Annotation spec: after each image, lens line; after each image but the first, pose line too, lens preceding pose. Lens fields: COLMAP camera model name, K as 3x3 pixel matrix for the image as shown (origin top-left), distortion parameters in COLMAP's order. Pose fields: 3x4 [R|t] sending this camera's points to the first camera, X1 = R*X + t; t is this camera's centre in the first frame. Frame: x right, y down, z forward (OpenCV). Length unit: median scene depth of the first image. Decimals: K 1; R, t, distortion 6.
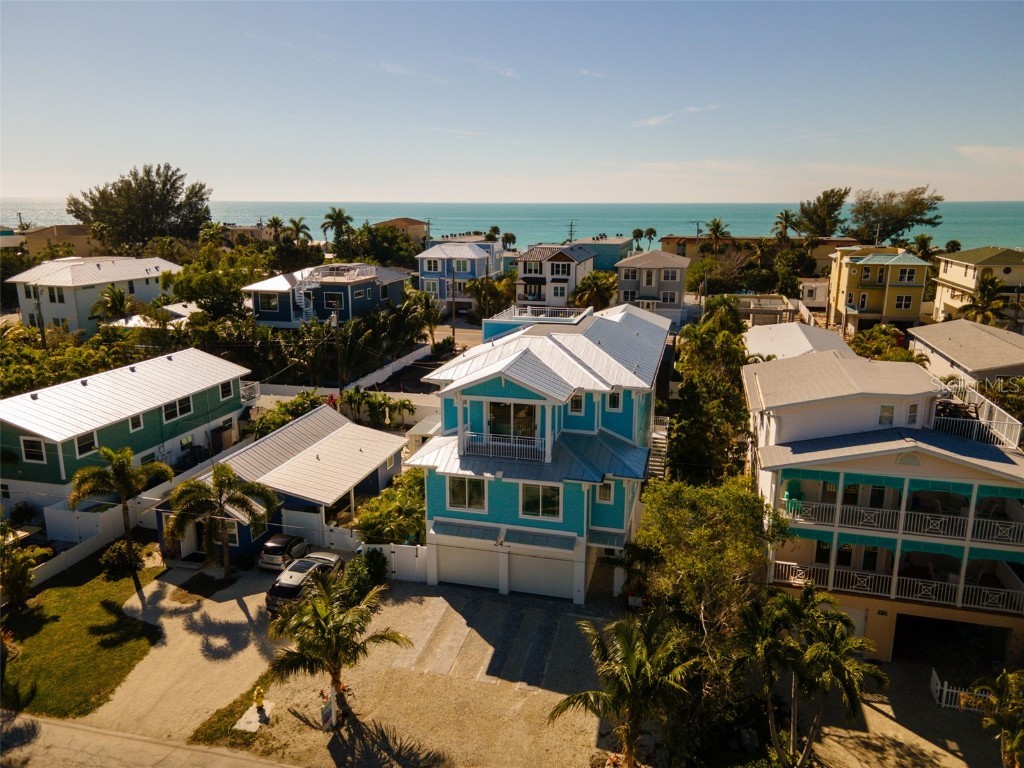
lens RADIAL K [[744.7, 0, 512.0], [0, 744.7, 384.0], [0, 0, 1]] dist [0.038965, 0.007175]
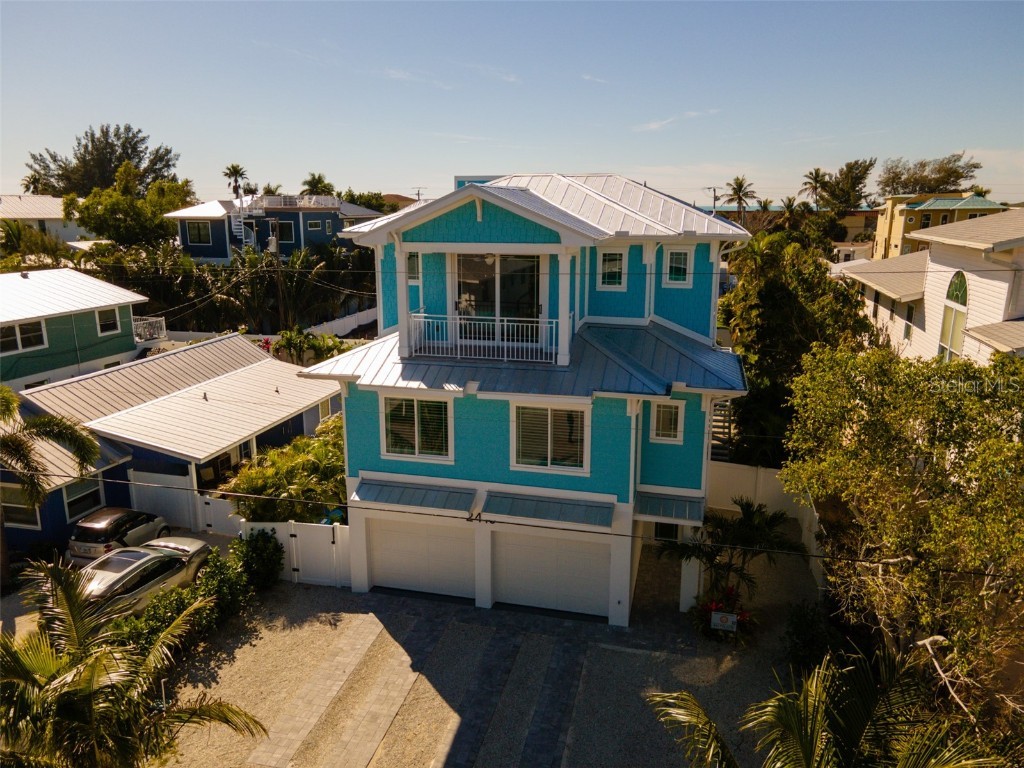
lens RADIAL K [[744.7, 0, 512.0], [0, 744.7, 384.0], [0, 0, 1]] dist [0.038965, 0.007175]
pose [[0.999997, -0.002438, 0.000272, 0.010142], [0.002439, 0.999982, -0.005403, 0.111541], [-0.000259, 0.005404, 0.999985, 0.420652]]
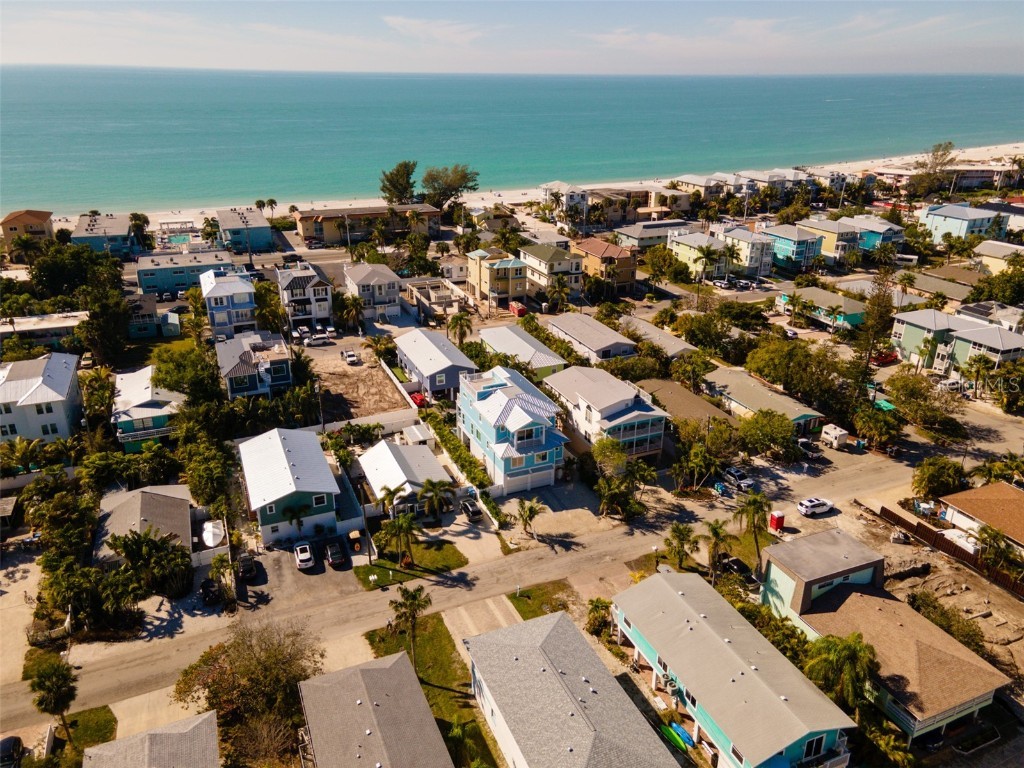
lens RADIAL K [[741.6, 0, 512.0], [0, 741.6, 384.0], [0, 0, 1]] dist [0.042792, 0.001379]
pose [[0.786865, -0.236104, 0.570173, -1.554200], [0.140334, 0.968171, 0.207245, -0.701337], [-0.600957, -0.083059, 0.794954, -1.171866]]
